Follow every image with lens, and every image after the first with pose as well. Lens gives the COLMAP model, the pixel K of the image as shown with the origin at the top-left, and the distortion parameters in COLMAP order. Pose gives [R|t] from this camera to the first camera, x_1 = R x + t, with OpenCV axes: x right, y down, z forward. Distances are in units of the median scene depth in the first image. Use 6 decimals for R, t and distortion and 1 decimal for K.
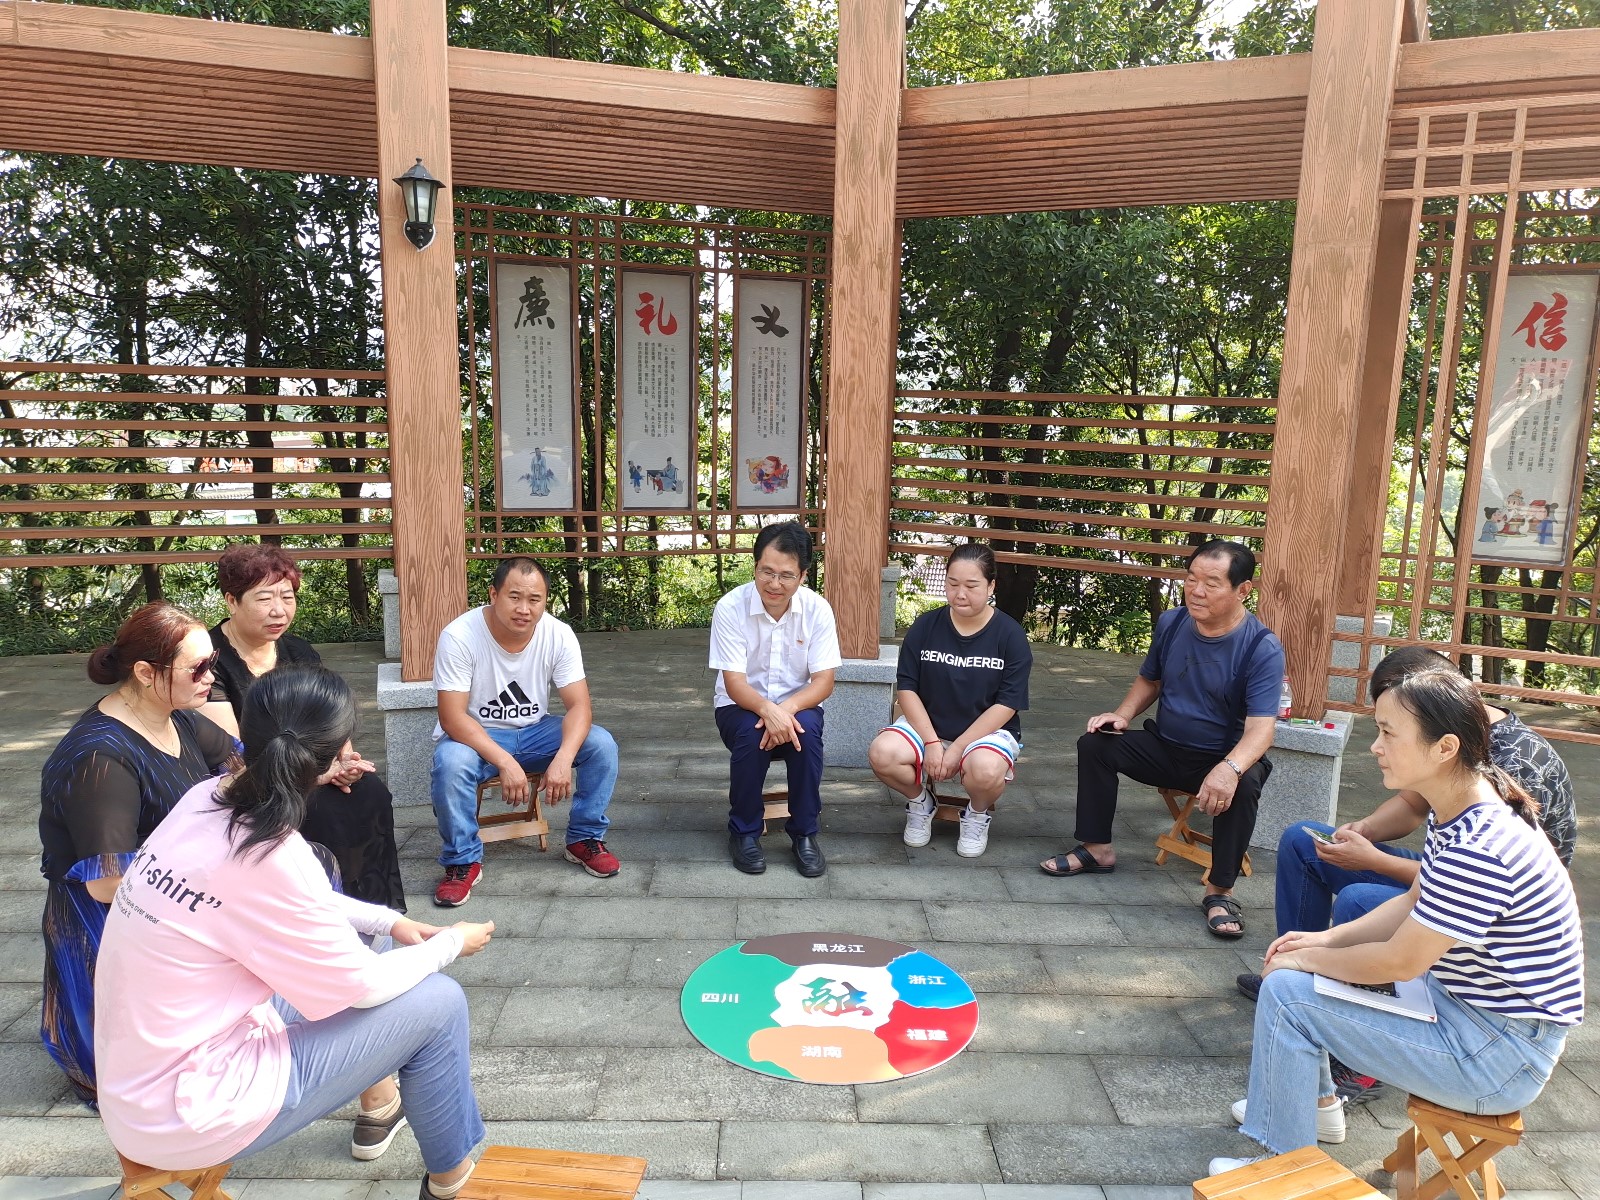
lens RADIAL K [[1114.0, 0, 800.0], [0, 1114.0, 600.0], [0, 0, 1]] dist [0.026075, -0.047573]
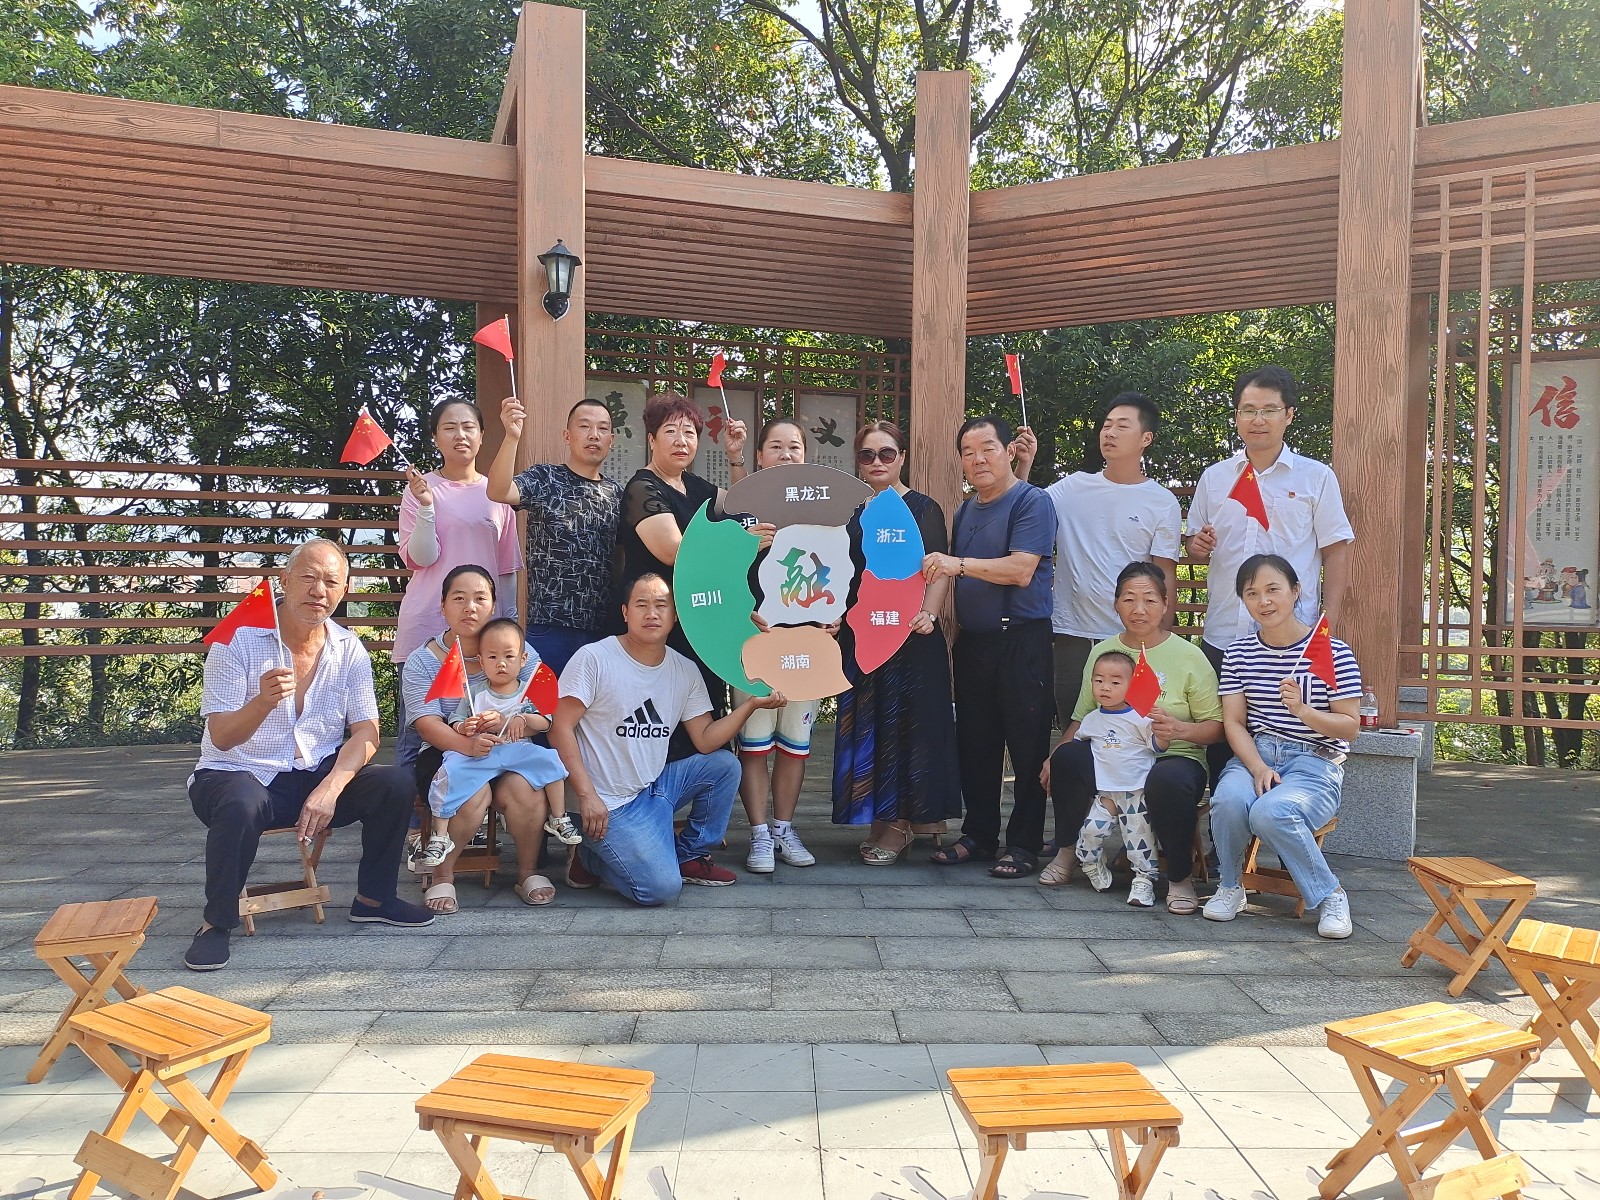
lens RADIAL K [[1098.6, 0, 800.0], [0, 1098.6, 600.0], [0, 0, 1]] dist [0.021716, -0.050939]
pose [[0.999808, -0.011553, -0.015806, -0.079067], [0.009148, 0.989449, -0.144594, 0.131005], [0.017310, 0.144422, 0.989365, -0.056729]]
